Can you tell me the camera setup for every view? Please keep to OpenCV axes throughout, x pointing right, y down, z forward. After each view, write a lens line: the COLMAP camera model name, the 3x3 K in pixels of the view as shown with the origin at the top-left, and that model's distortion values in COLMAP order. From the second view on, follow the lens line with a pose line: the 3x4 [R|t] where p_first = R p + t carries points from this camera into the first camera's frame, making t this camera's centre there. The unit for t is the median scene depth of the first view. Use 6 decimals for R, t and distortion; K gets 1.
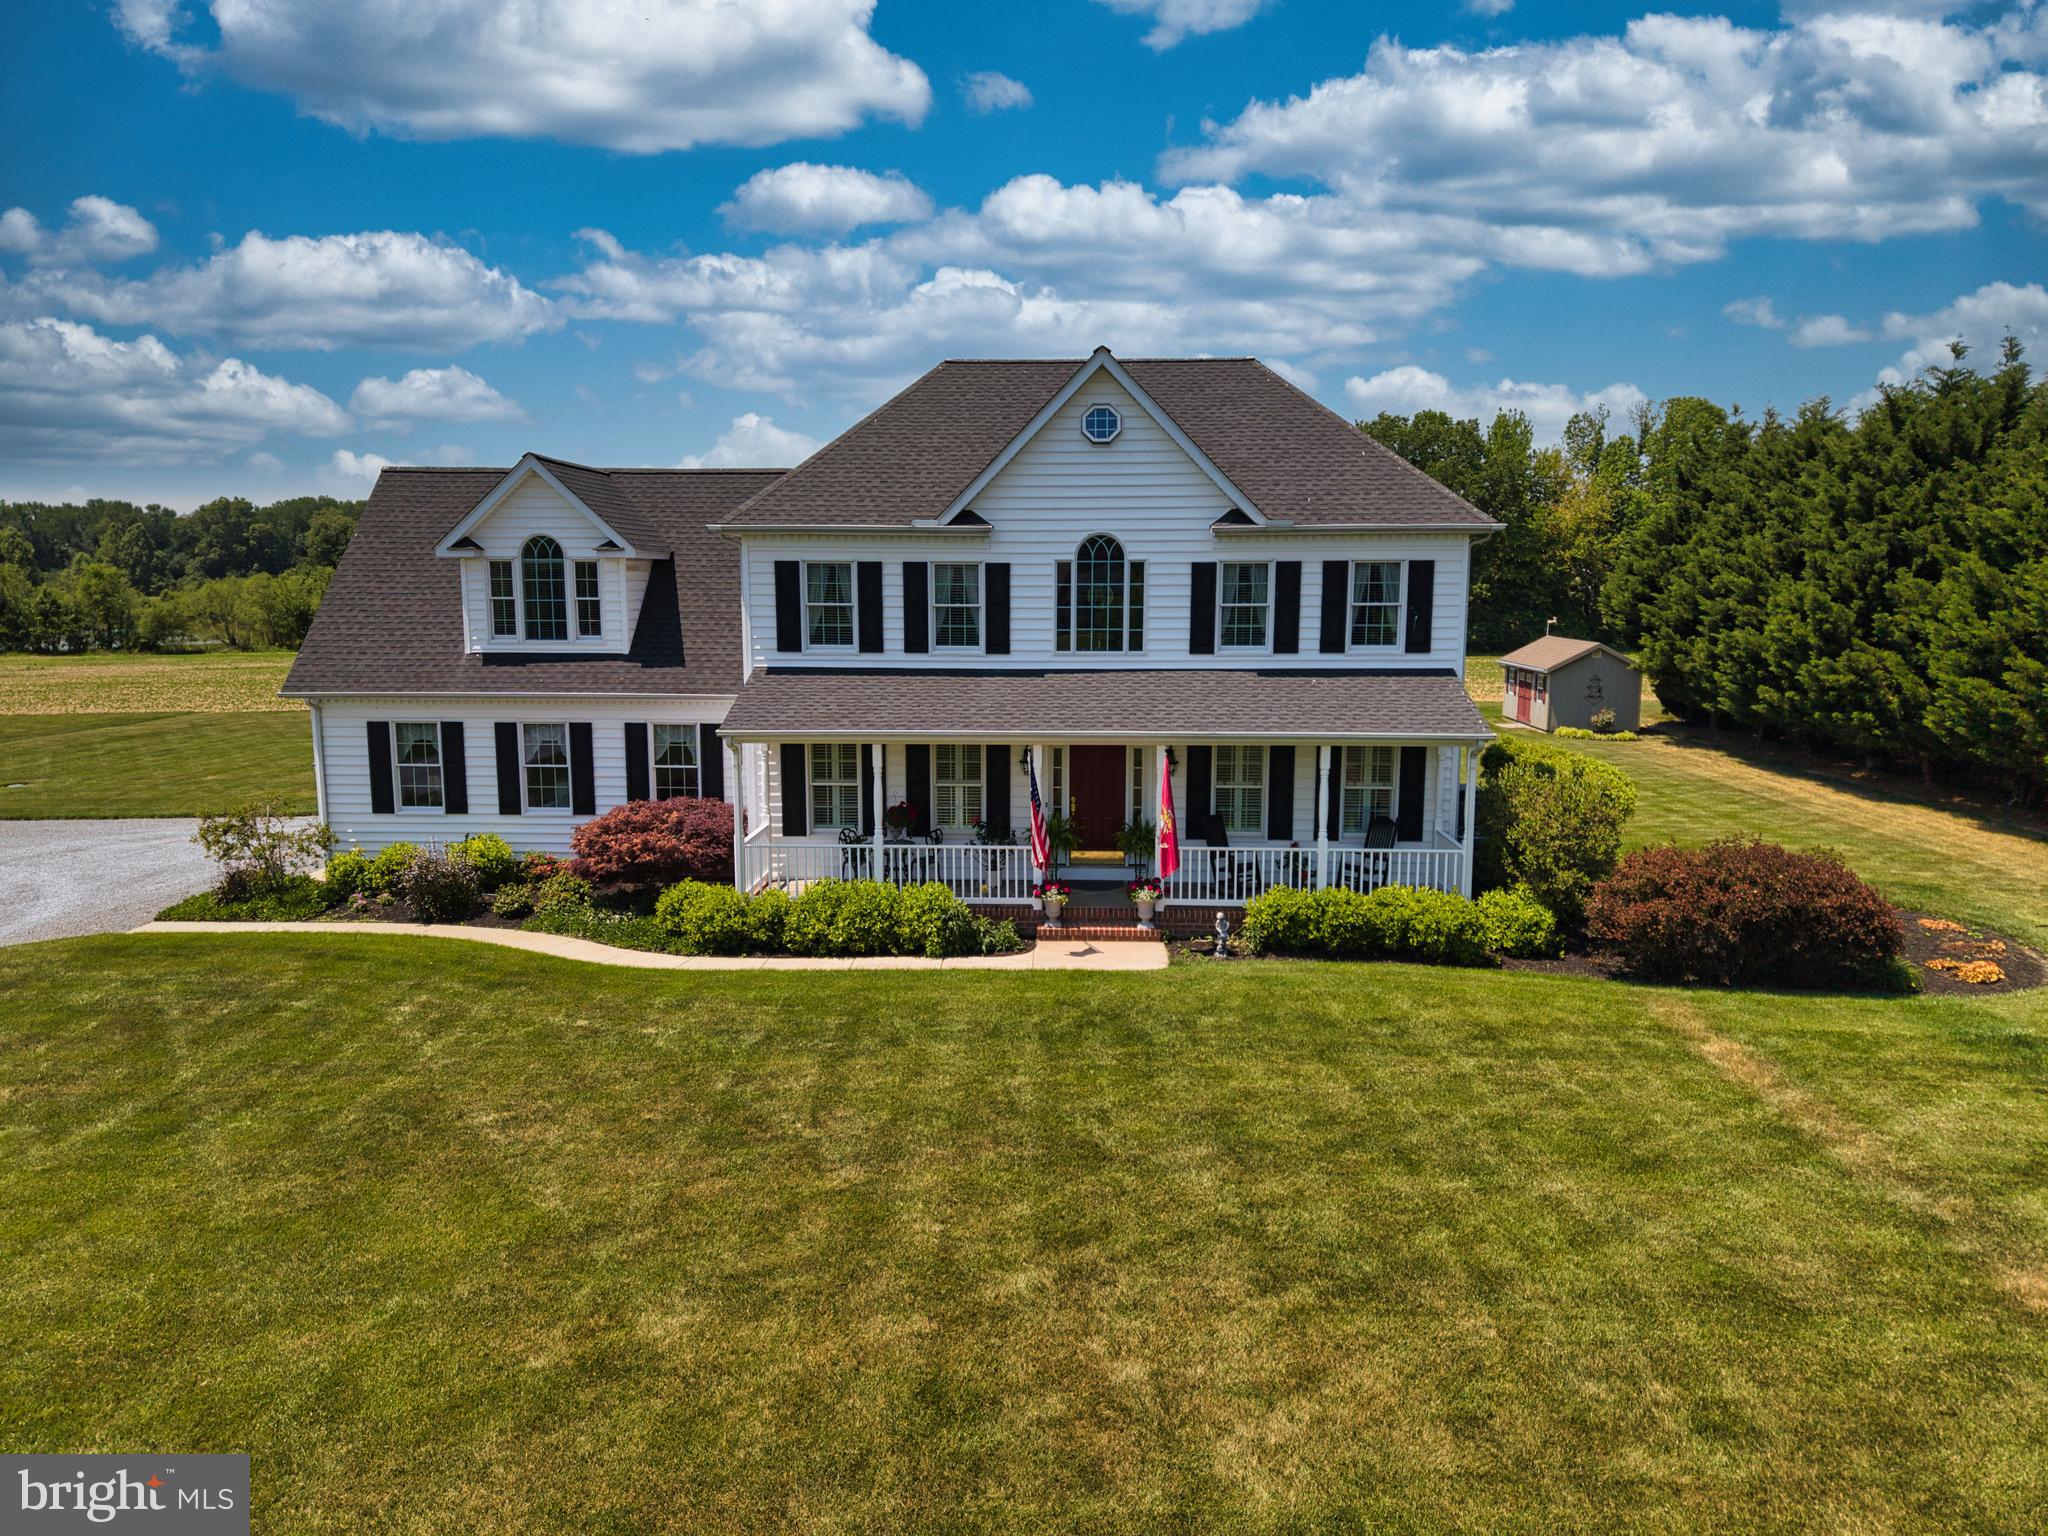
lens RADIAL K [[1371.3, 0, 1019.4], [0, 1371.3, 768.2], [0, 0, 1]] dist [0.021789, -0.017666]
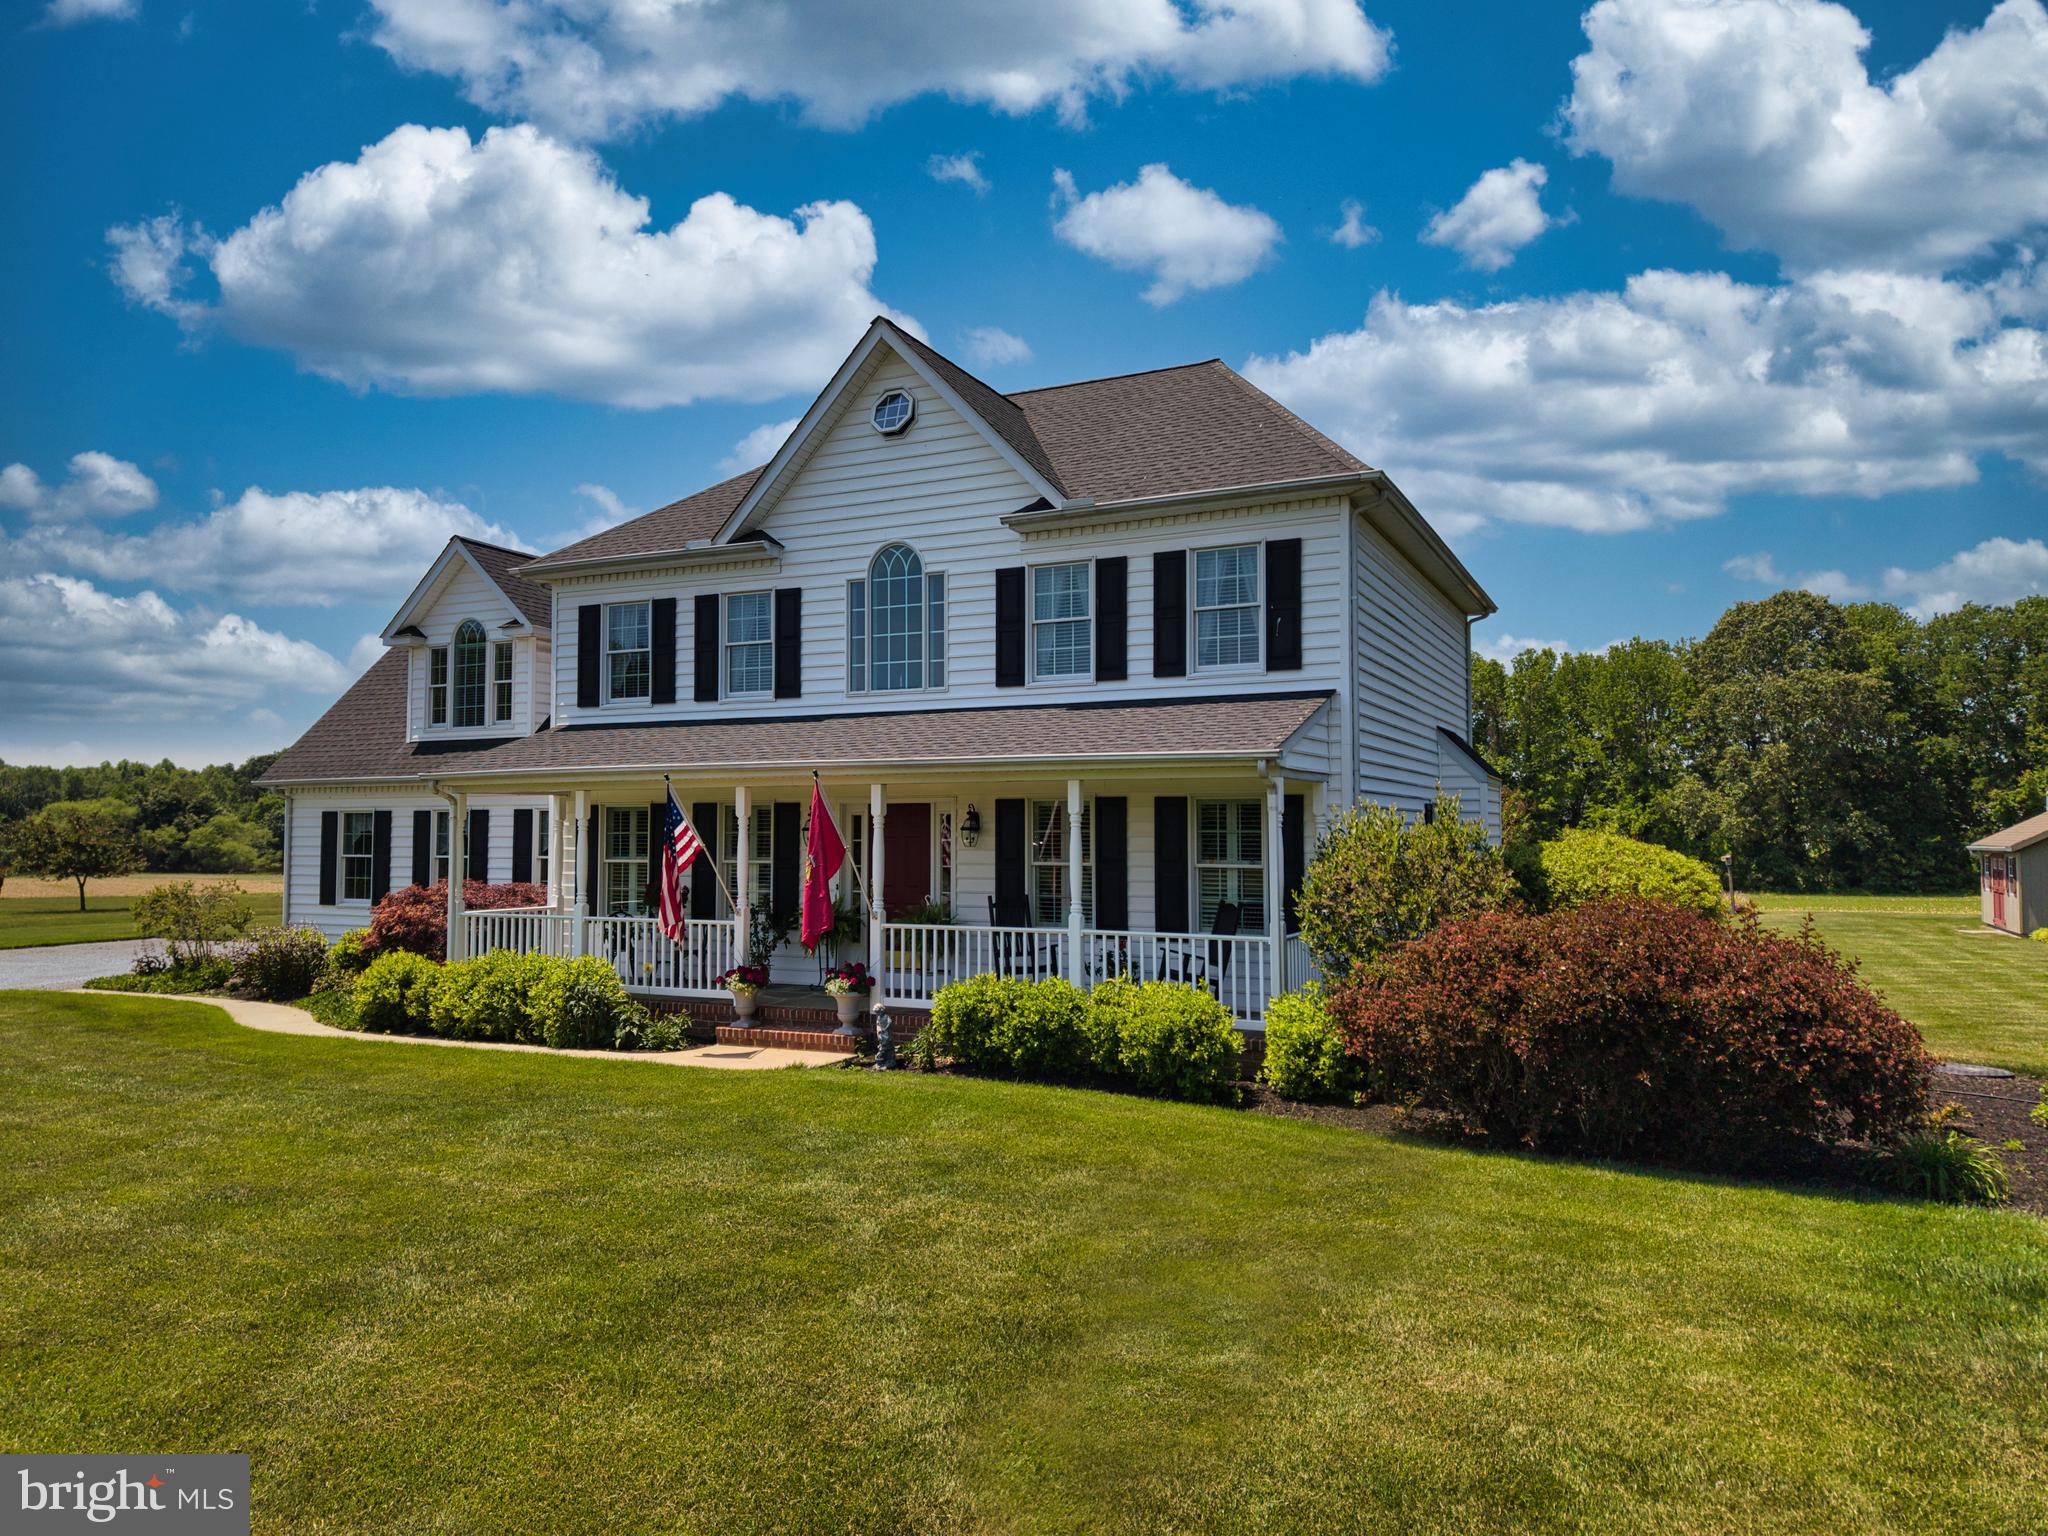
lens RADIAL K [[1371.3, 0, 1026.1], [0, 1371.3, 767.0], [0, 0, 1]] dist [0.021789, -0.017666]
pose [[0.918288, -0.020452, -0.395385, 0.440765], [-0.055115, 0.982337, -0.178819, 0.095446], [0.392058, 0.185999, 0.900941, 0.329862]]
